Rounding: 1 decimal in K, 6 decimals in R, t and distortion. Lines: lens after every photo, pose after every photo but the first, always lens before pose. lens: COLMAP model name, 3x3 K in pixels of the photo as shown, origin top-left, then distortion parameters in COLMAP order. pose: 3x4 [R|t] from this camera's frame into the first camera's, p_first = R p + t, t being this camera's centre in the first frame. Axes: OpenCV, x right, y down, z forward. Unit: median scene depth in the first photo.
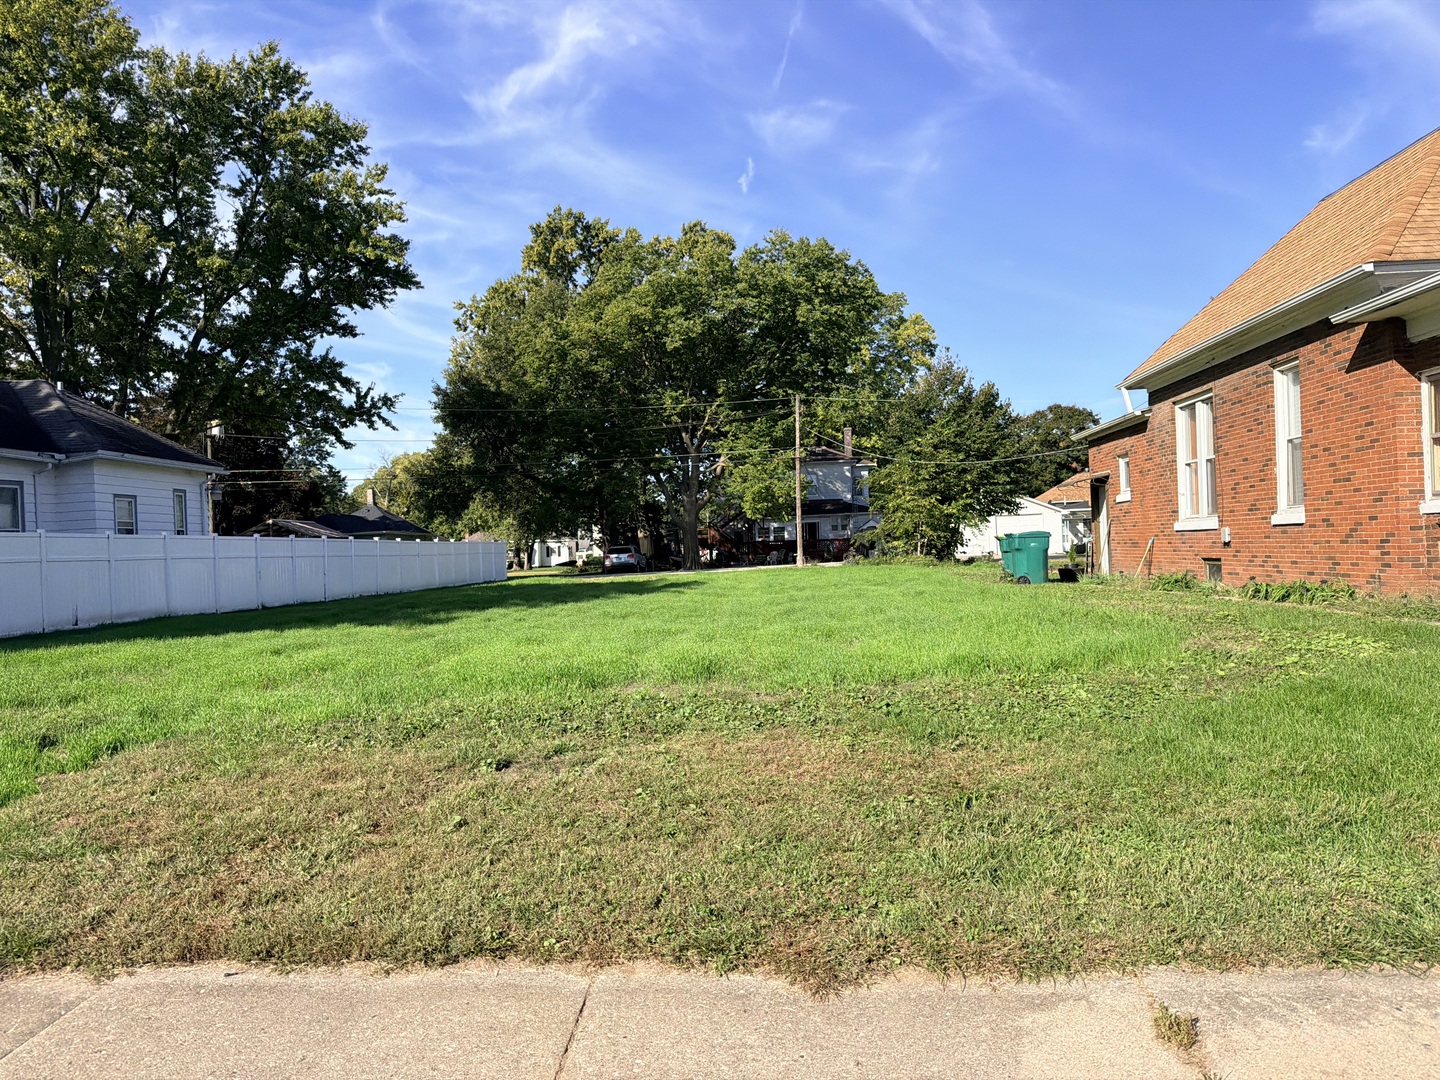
lens RADIAL K [[996.1, 0, 725.9], [0, 996.1, 500.3], [0, 0, 1]] dist [0.113725, -0.278416]
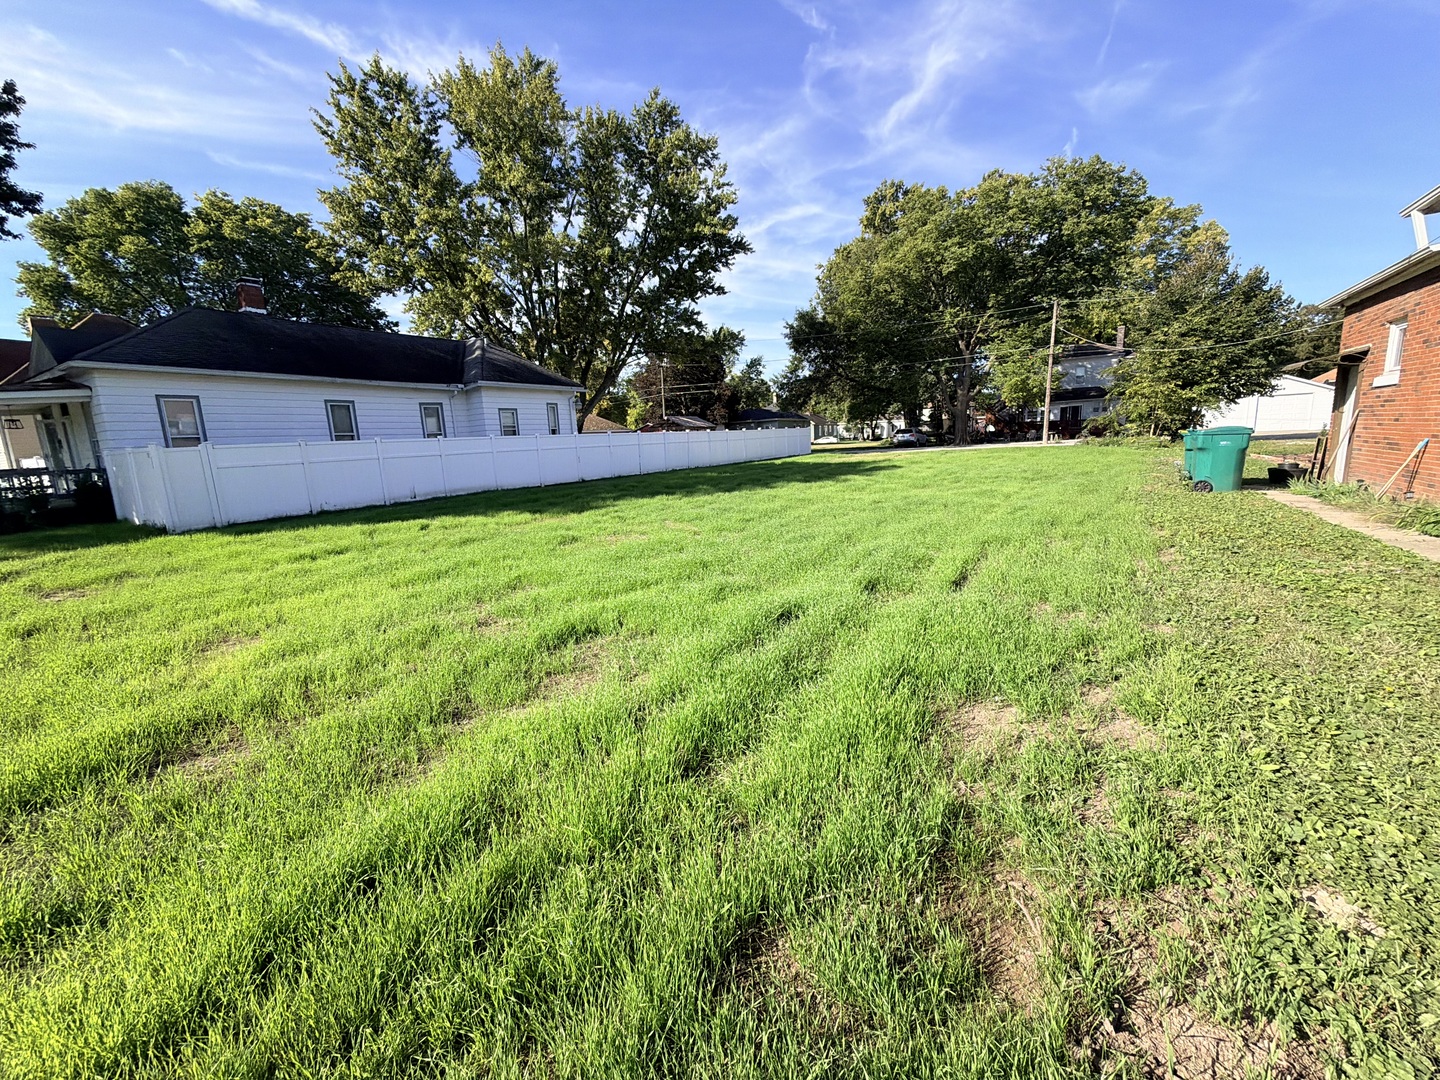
lens RADIAL K [[568.7, 0, 718.4], [0, 568.7, 537.6], [0, 0, 1]] dist [-0.021446, -0.000290]
pose [[0.873148, 0.076975, -0.481339, 0.063369], [0.042798, 0.971534, 0.233003, -0.002219], [0.485572, -0.224046, 0.844999, 0.159435]]
